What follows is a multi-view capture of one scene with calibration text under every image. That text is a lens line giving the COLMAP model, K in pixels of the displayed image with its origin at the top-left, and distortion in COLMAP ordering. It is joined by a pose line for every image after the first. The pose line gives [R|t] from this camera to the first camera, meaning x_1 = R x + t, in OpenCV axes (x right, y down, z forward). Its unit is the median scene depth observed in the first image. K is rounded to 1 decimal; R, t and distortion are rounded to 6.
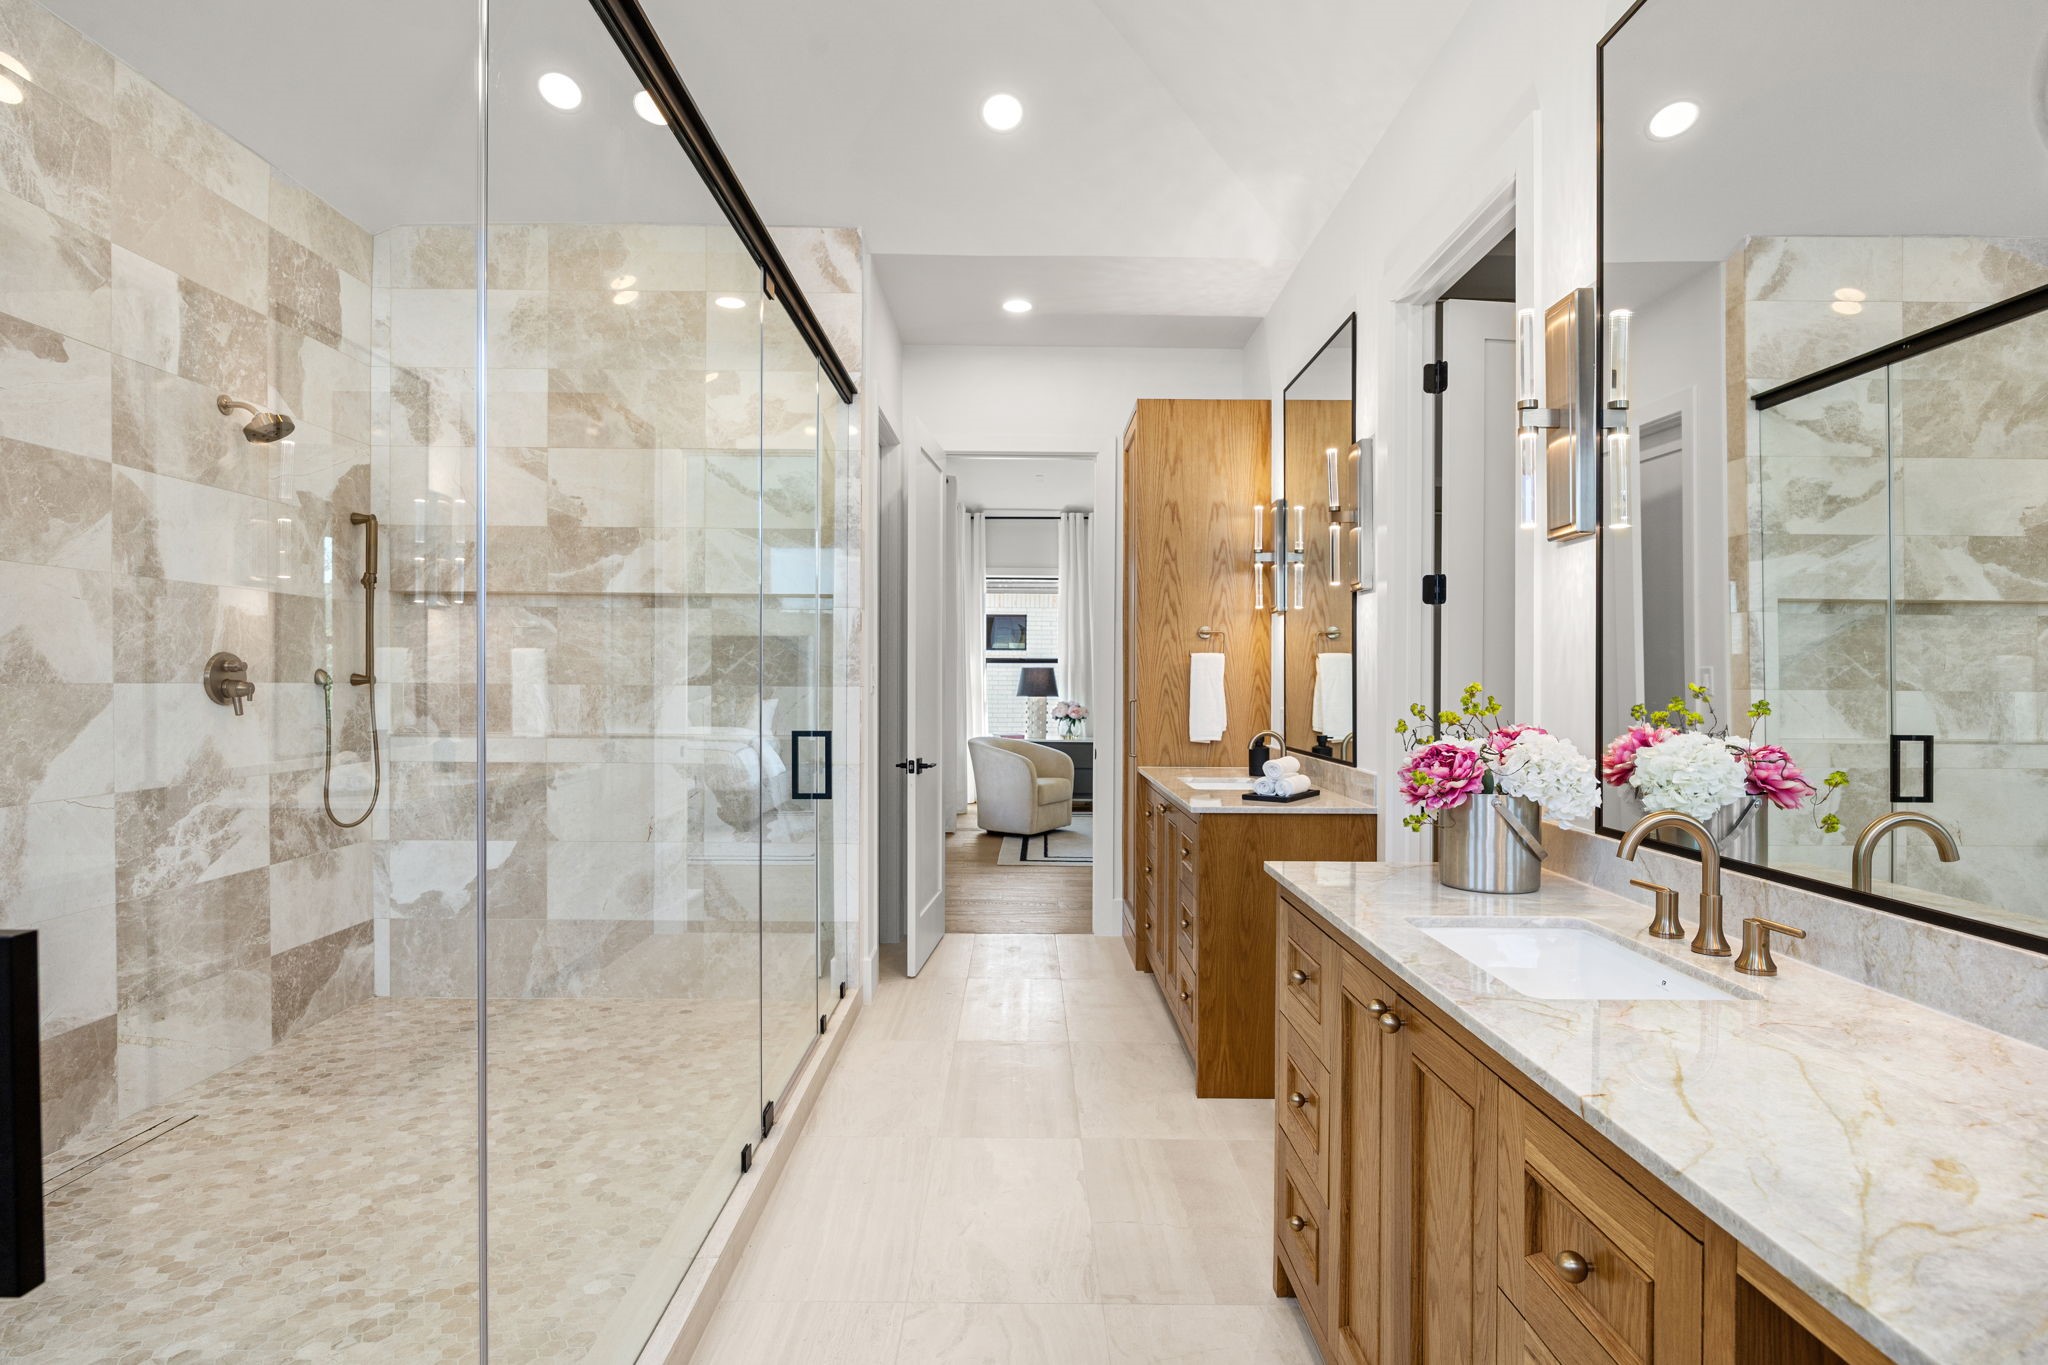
lens RADIAL K [[987.5, 0, 1023.5], [0, 987.5, 682.0], [0, 0, 1]] dist [-0.011443, -0.000610]
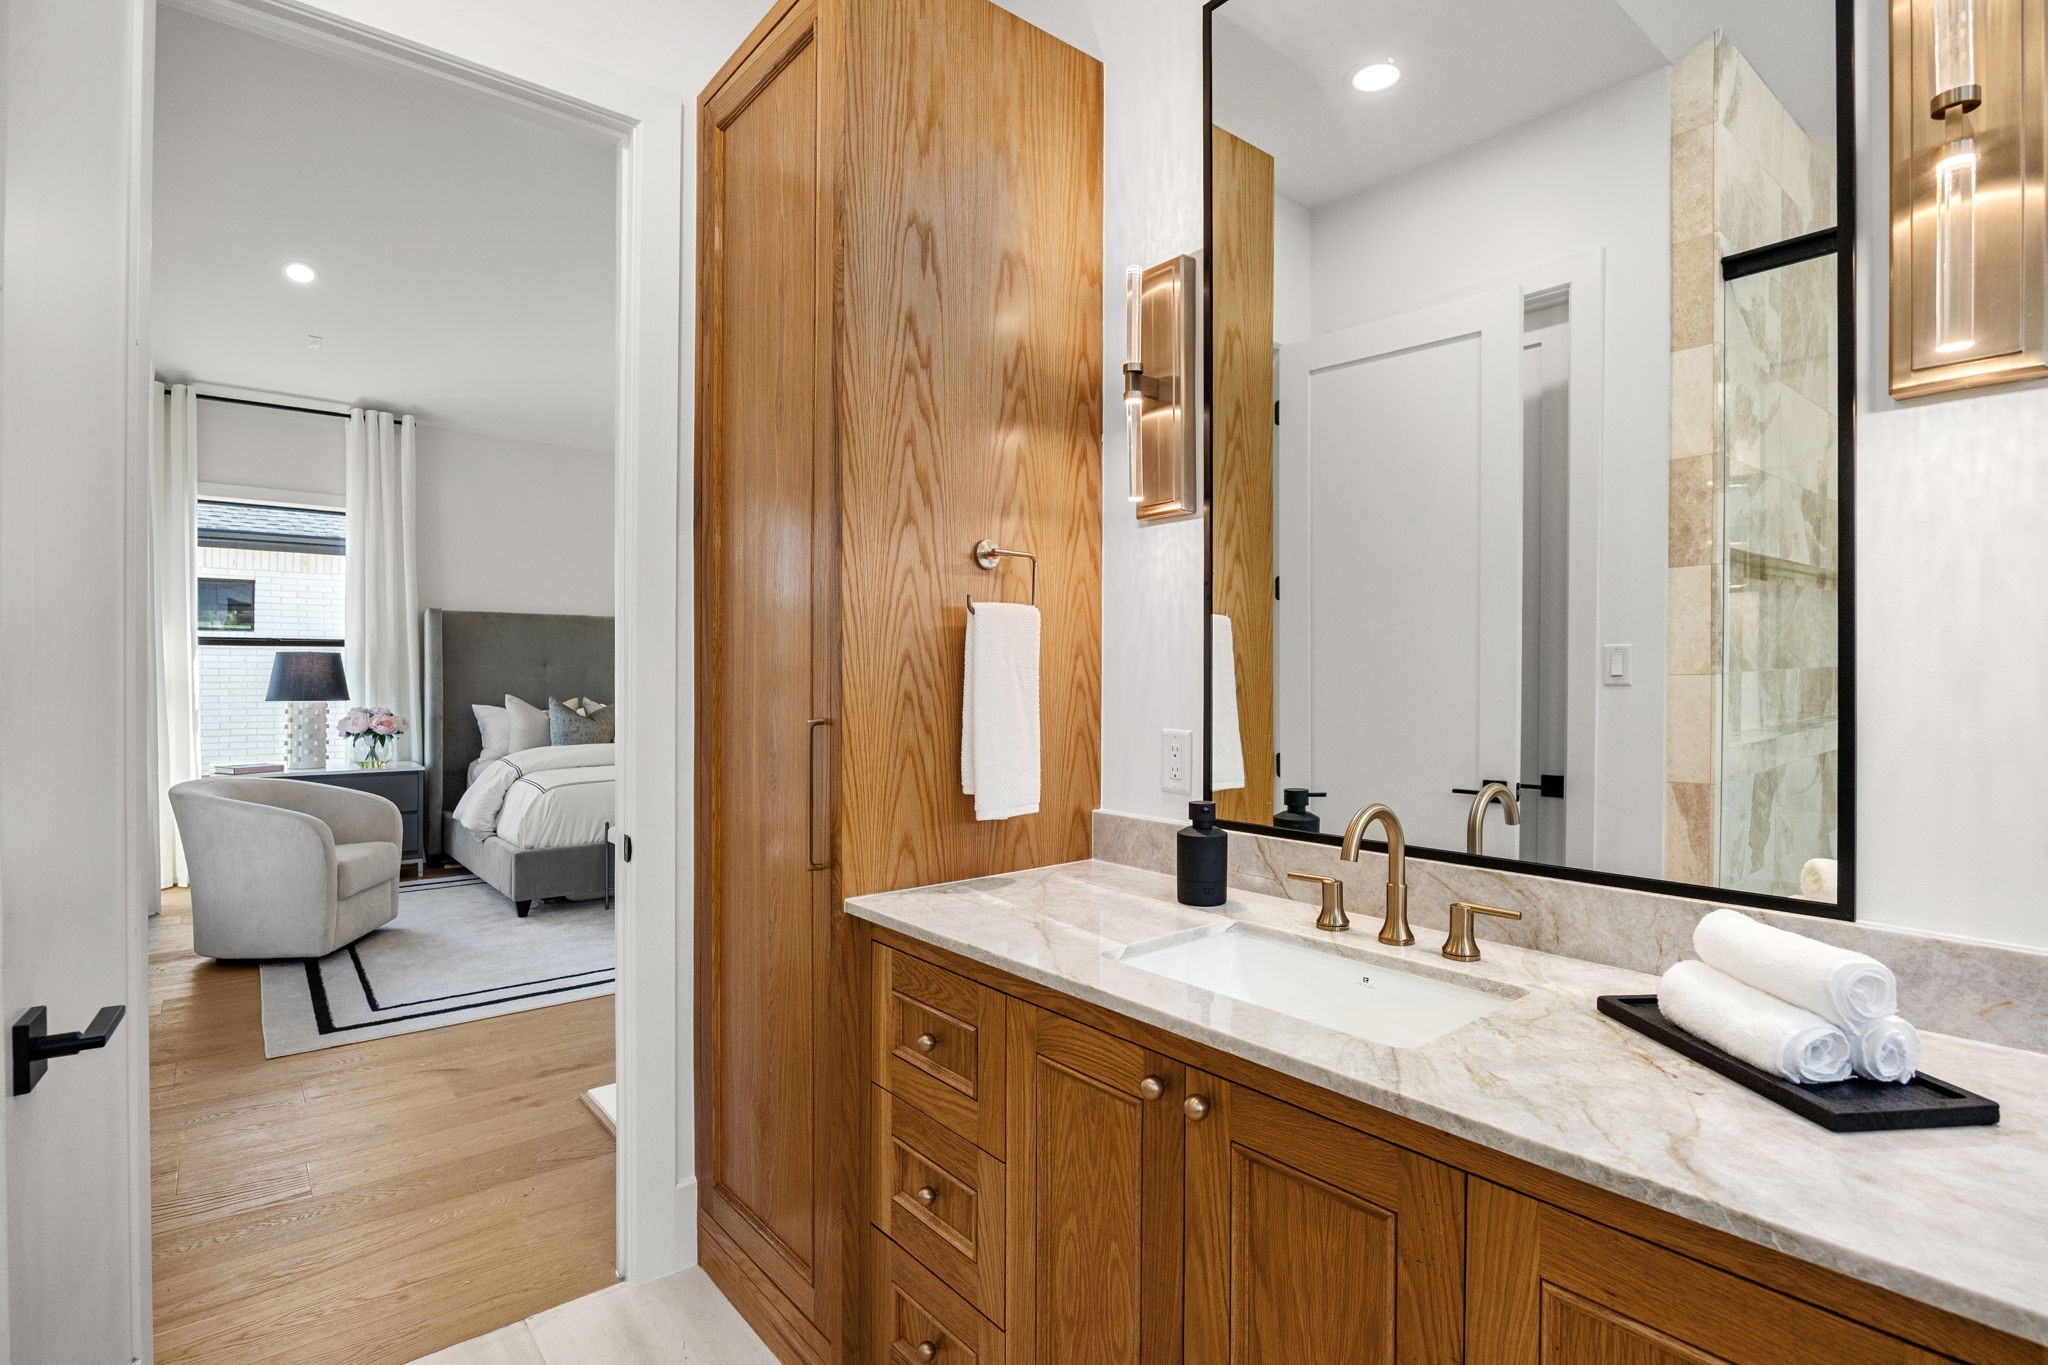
lens RADIAL K [[987.5, 0, 1029.3], [0, 987.5, 669.0], [0, 0, 1]] dist [-0.011443, -0.000610]
pose [[0.773364, -0.001613, 0.633960, -0.038073], [0.005567, 0.999975, -0.004246, 0.000340], [-0.633937, 0.006813, 0.773354, 0.368169]]
